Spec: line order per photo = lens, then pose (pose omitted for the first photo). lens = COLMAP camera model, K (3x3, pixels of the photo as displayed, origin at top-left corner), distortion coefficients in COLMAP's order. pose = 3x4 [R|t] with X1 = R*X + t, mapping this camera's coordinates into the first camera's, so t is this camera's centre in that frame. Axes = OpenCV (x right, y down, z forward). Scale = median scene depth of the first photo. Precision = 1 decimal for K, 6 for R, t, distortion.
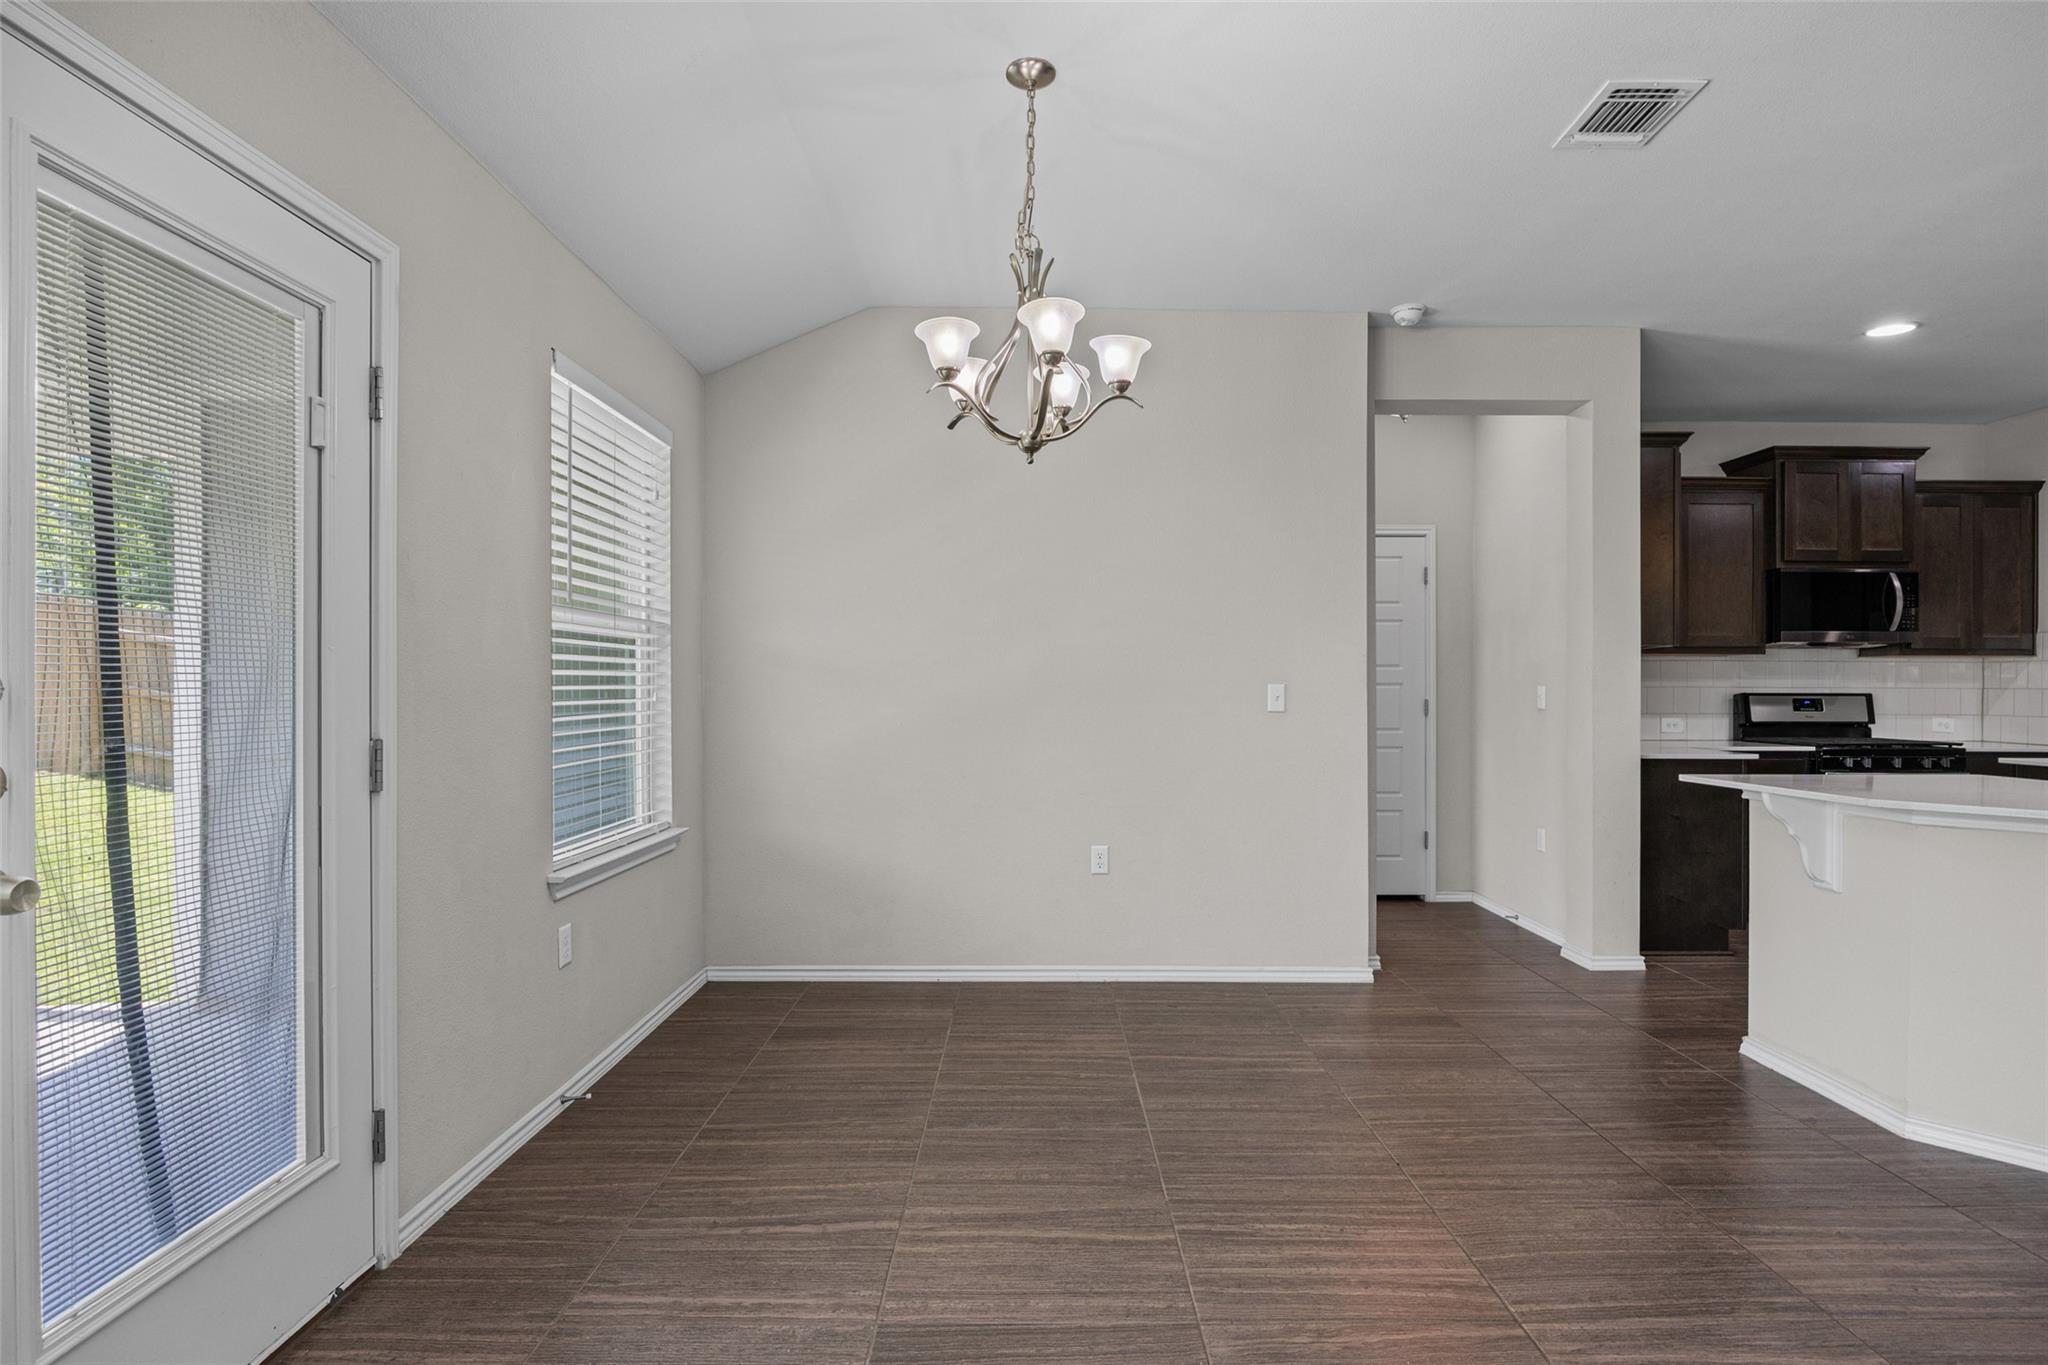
lens RADIAL K [[999.7, 0, 1029.7], [0, 999.7, 684.9], [0, 0, 1]] dist [-0.001228, -0.000549]
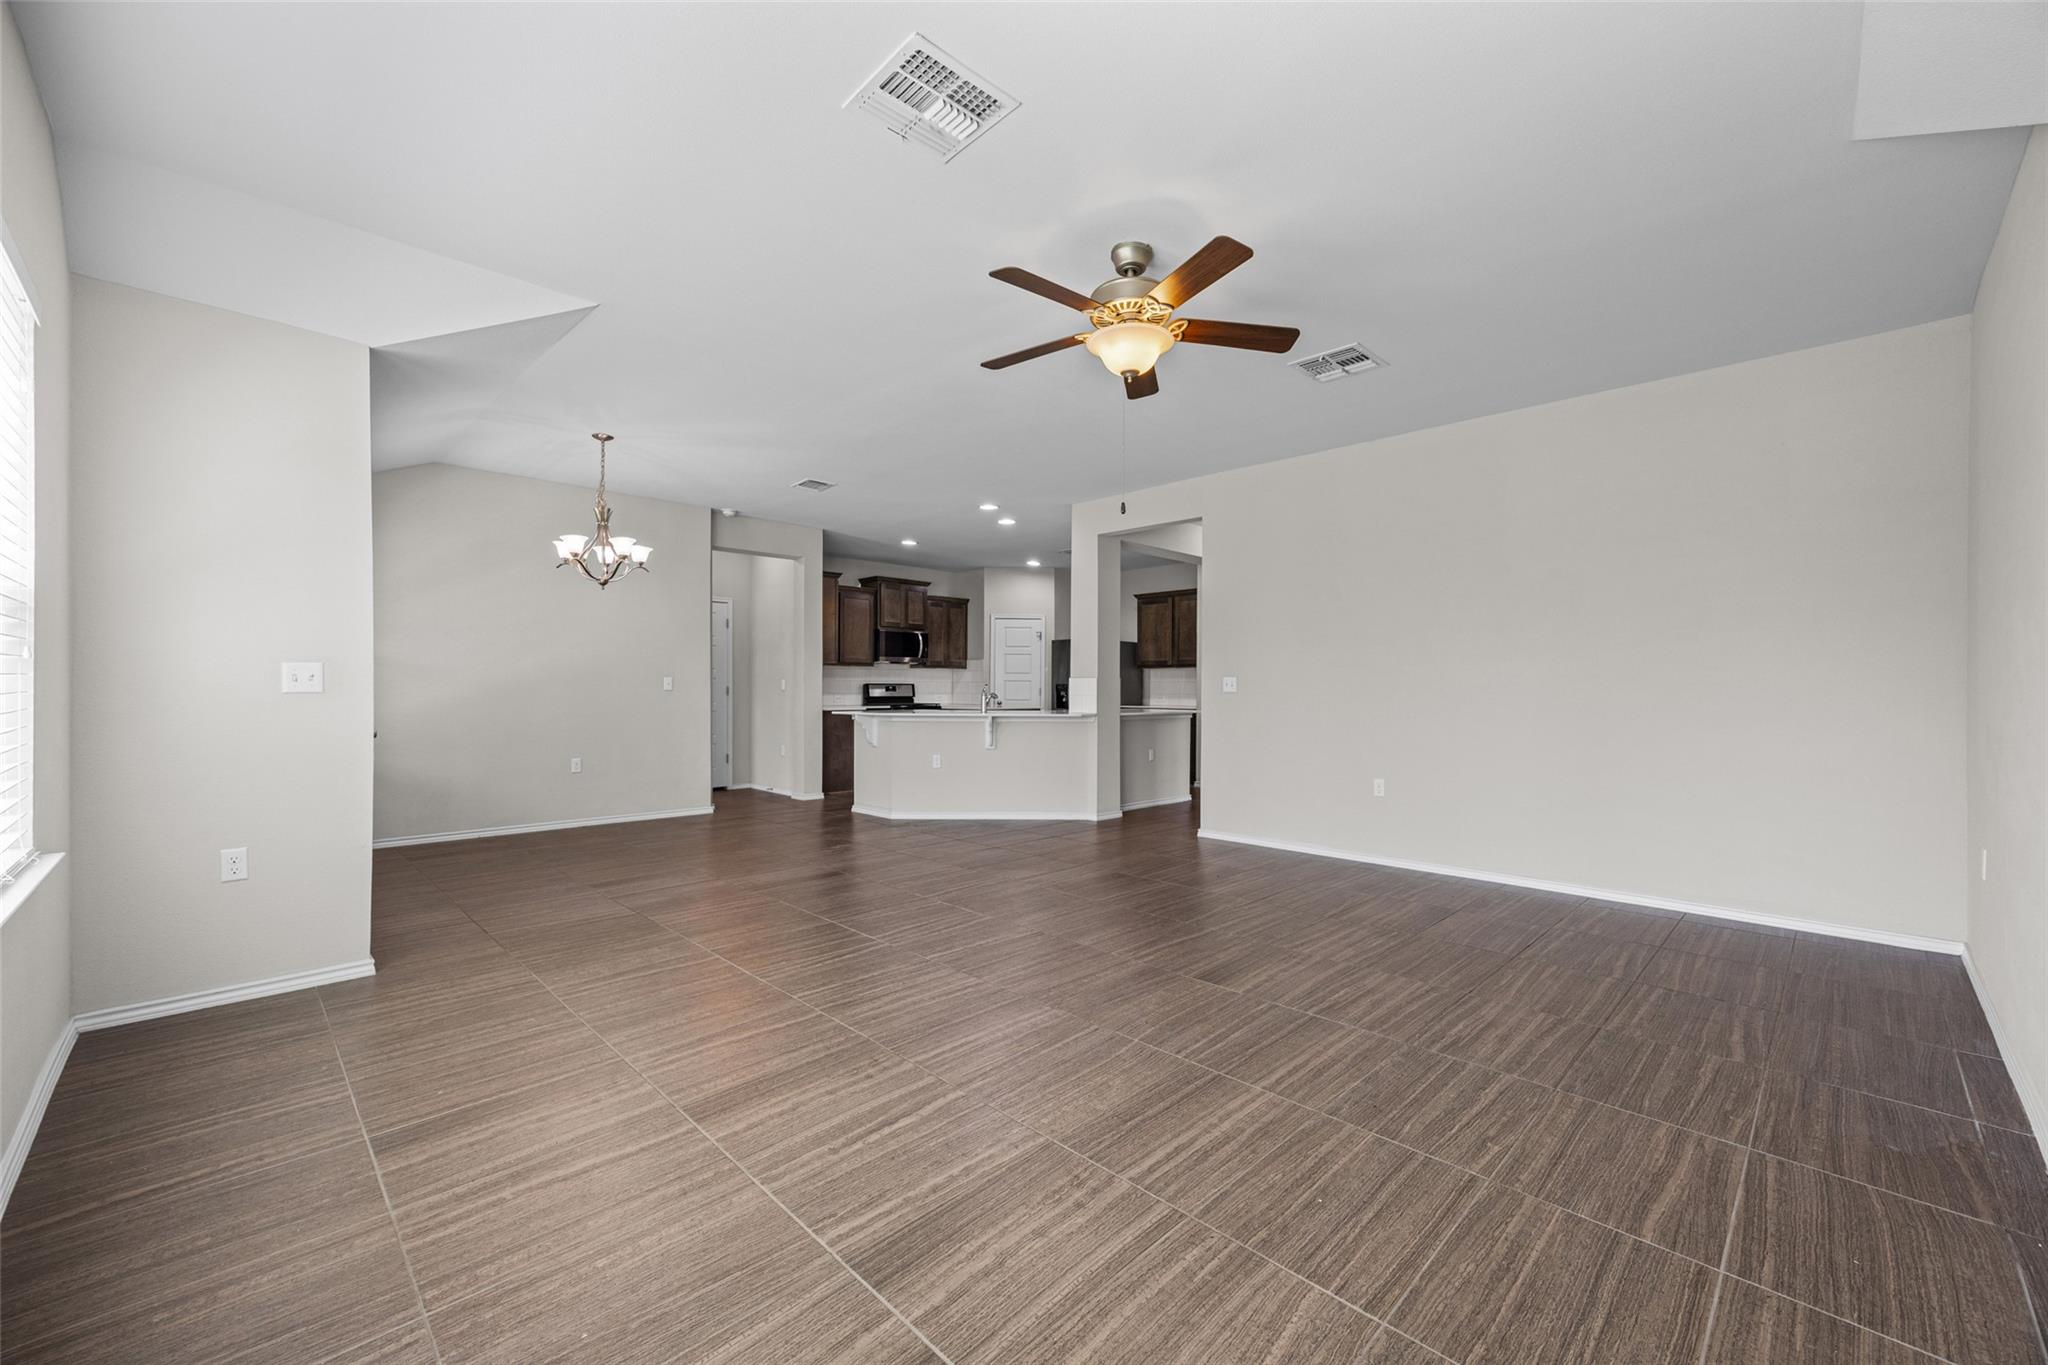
lens RADIAL K [[810.4, 0, 1031.7], [0, 810.4, 685.8], [0, 0, 1]] dist [0.000044, 0.000172]
pose [[0.710961, 0.000324, 0.703231, -0.305724], [-0.001506, 0.999998, 0.001062, 0.010819], [-0.703229, -0.001814, 0.710961, -0.564868]]
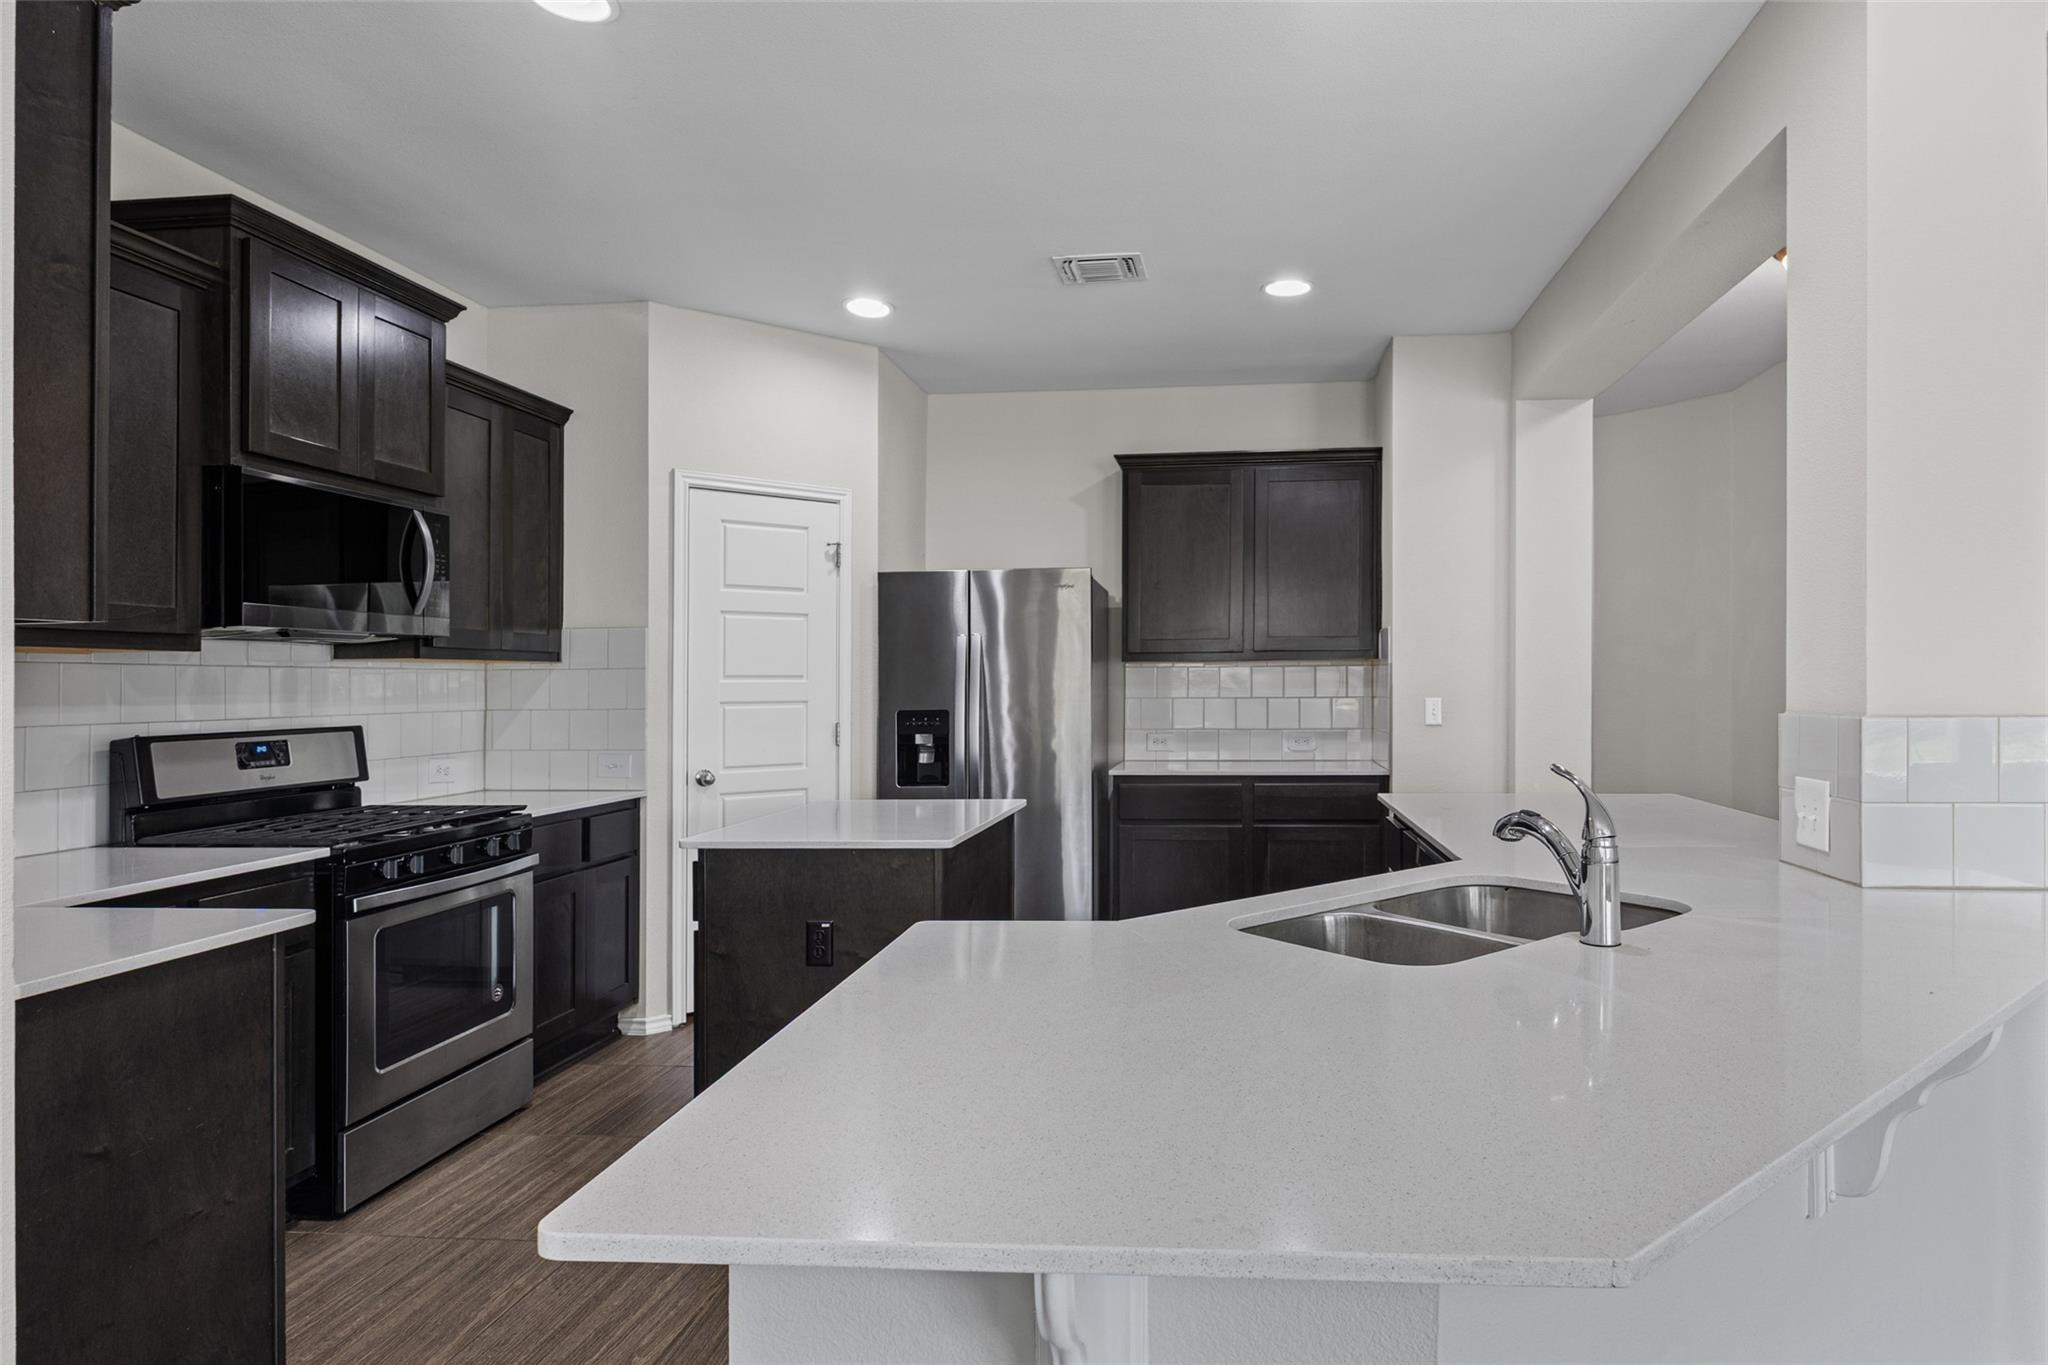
lens RADIAL K [[1179.2, 0, 1114.0], [0, 1179.2, 665.5], [0, 0, 1]] dist [0.035636, -0.000208]
pose [[0.120299, 0.009564, 0.992692, 0.246728], [0.004956, 0.999935, -0.010234, -0.016652], [-0.992725, 0.006151, 0.120243, 0.530416]]
